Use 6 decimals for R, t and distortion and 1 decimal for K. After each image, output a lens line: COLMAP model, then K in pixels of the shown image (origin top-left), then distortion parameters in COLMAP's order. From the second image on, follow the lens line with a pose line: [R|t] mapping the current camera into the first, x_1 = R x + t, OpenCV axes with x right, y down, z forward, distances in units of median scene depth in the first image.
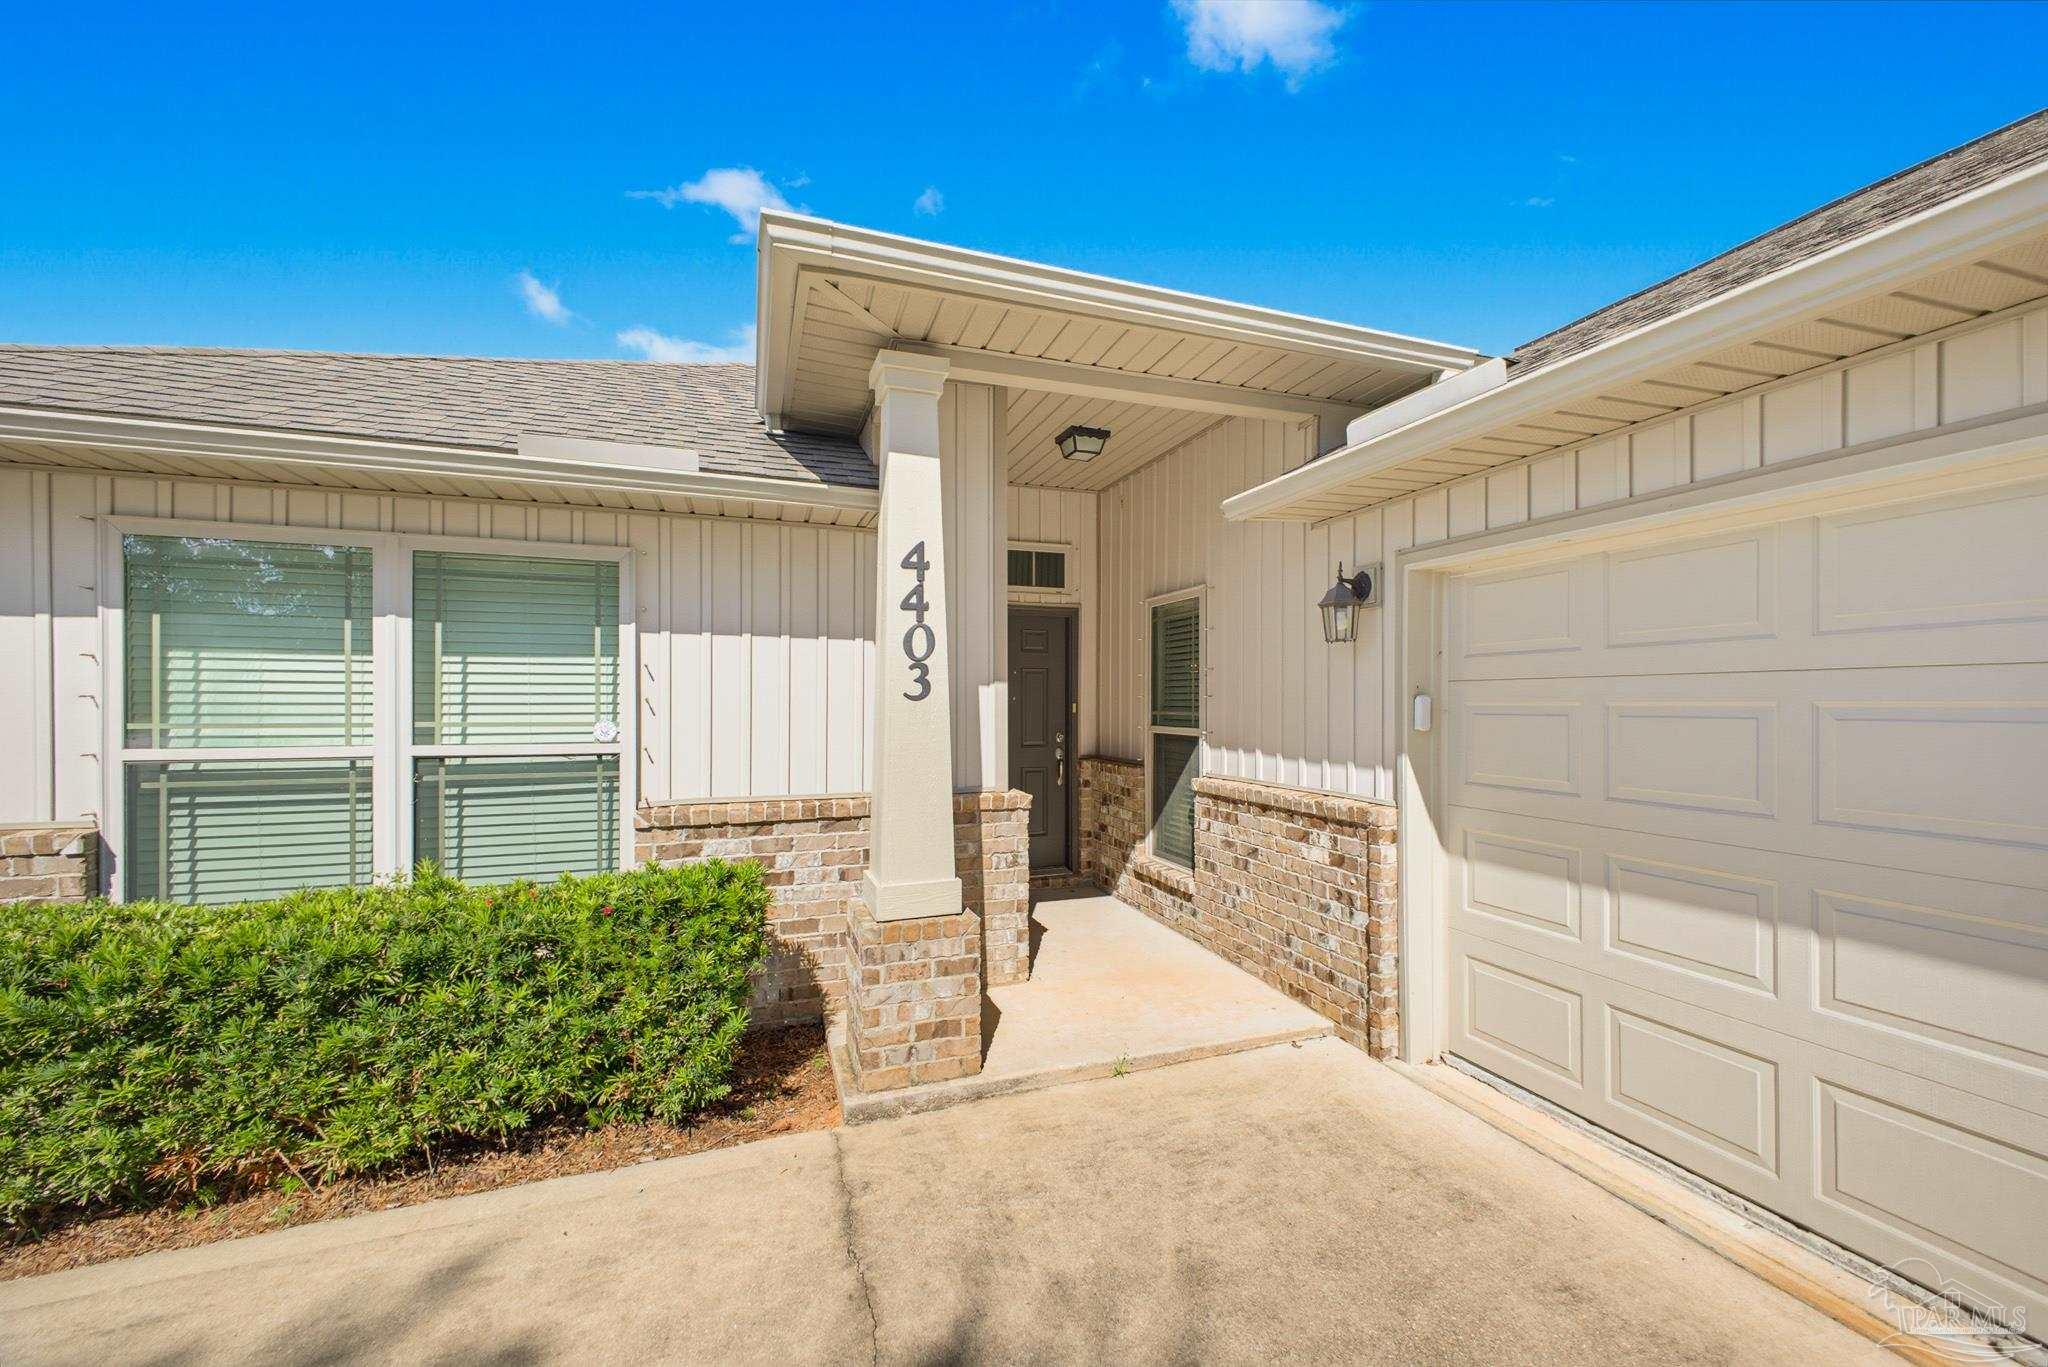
lens RADIAL K [[806.9, 0, 1022.6], [0, 806.9, 698.3], [0, 0, 1]] dist [0.016926, -0.003057]
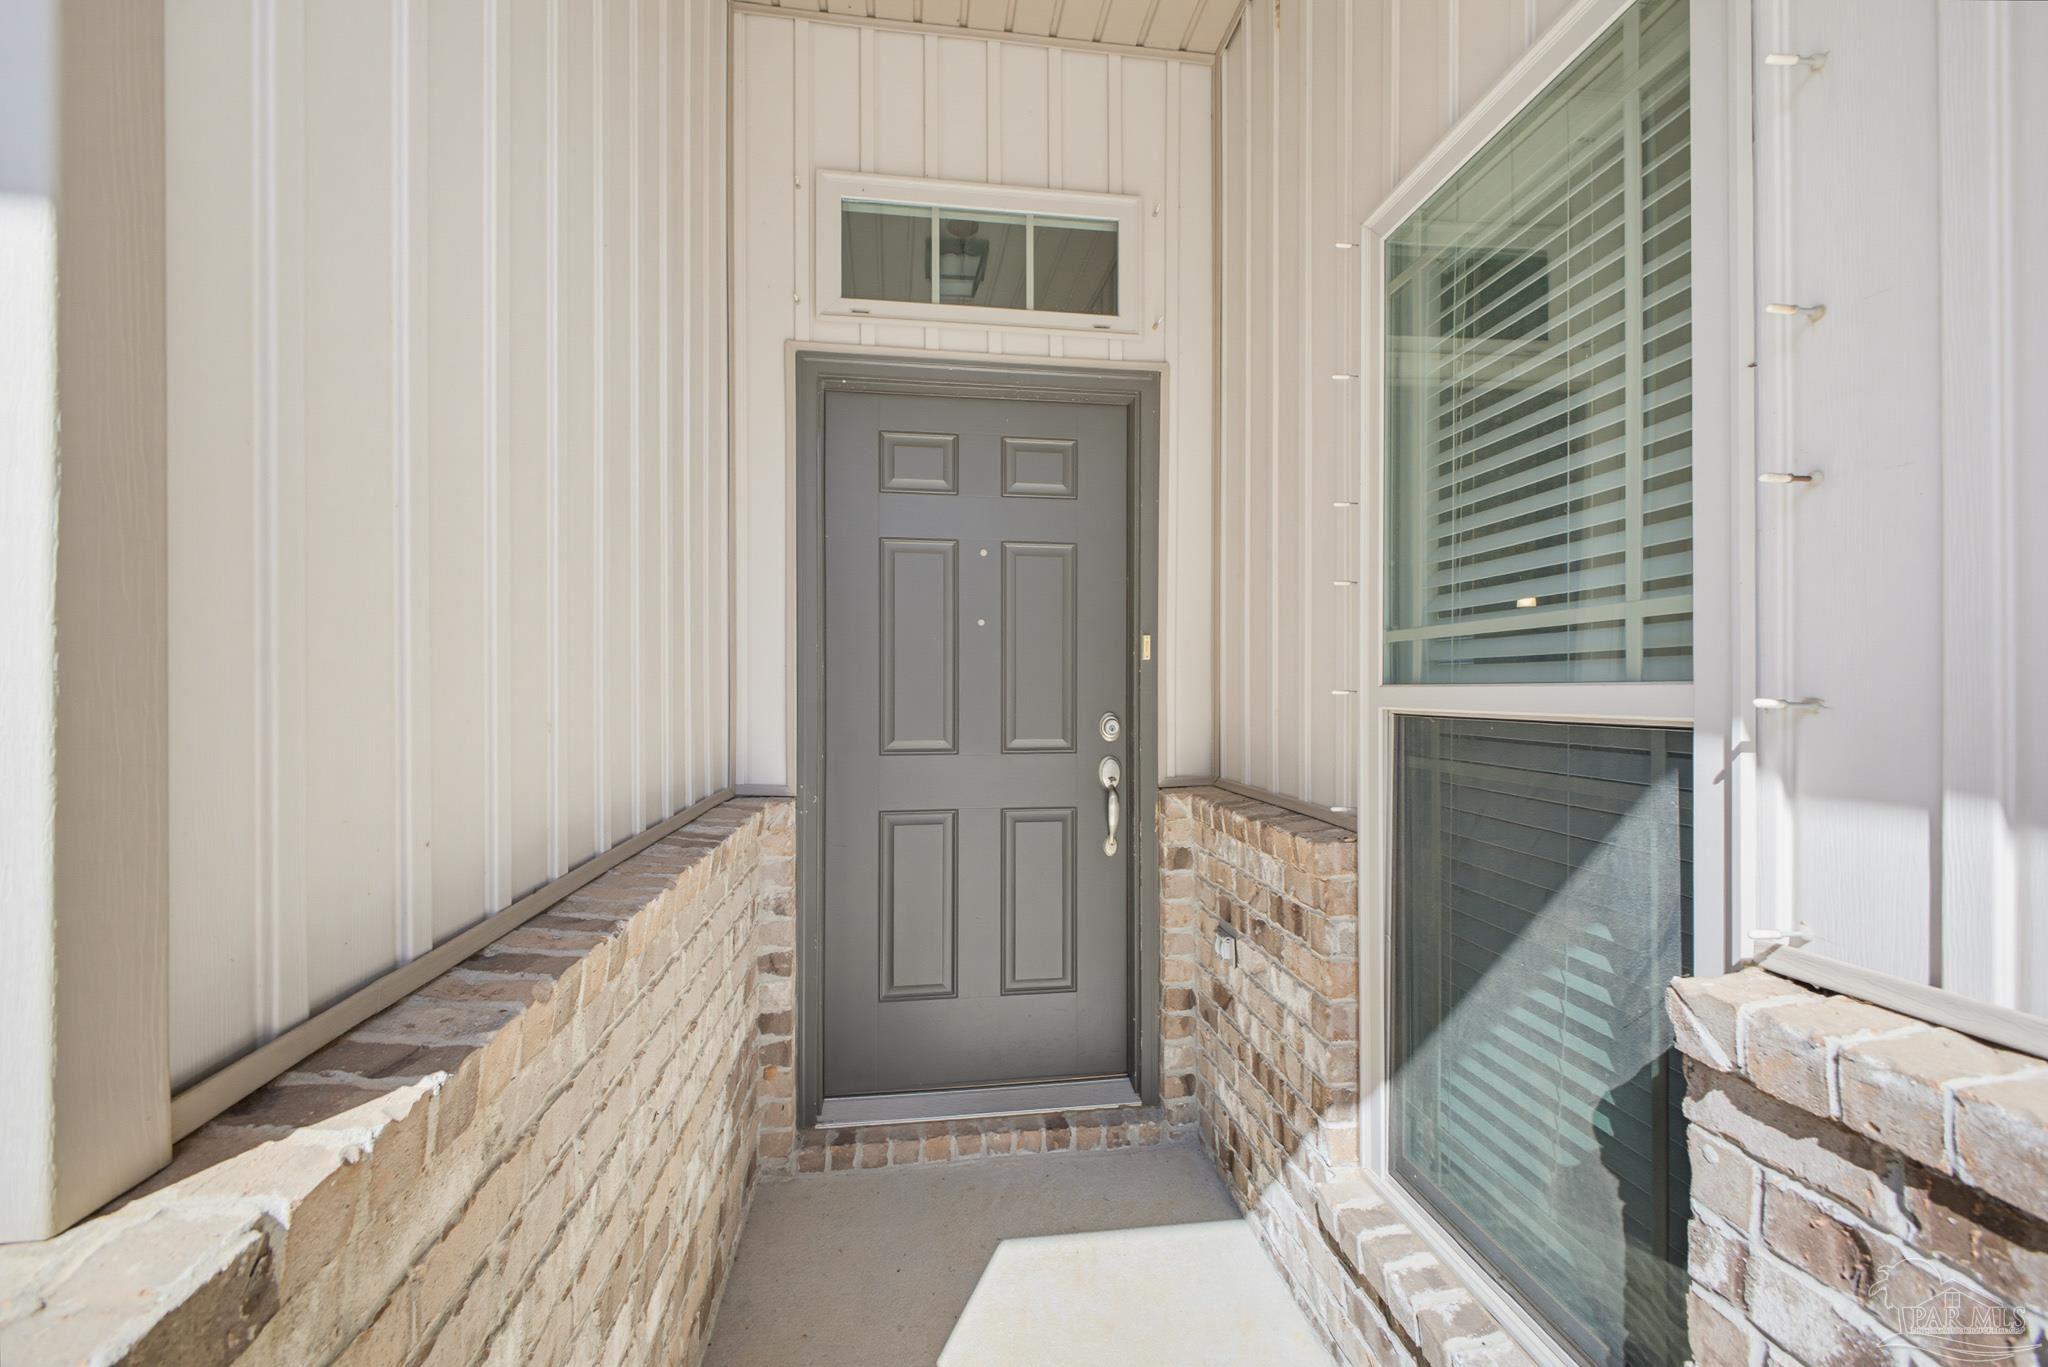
lens RADIAL K [[871.1, 0, 1027.4], [0, 871.1, 679.6], [0, 0, 1]] dist [0.003951, 0.000343]
pose [[0.981886, -0.001137, -0.189470, 0.100646], [-0.000337, 0.999970, -0.007751, 0.034699], [0.189473, 0.007674, 0.981856, 0.711301]]
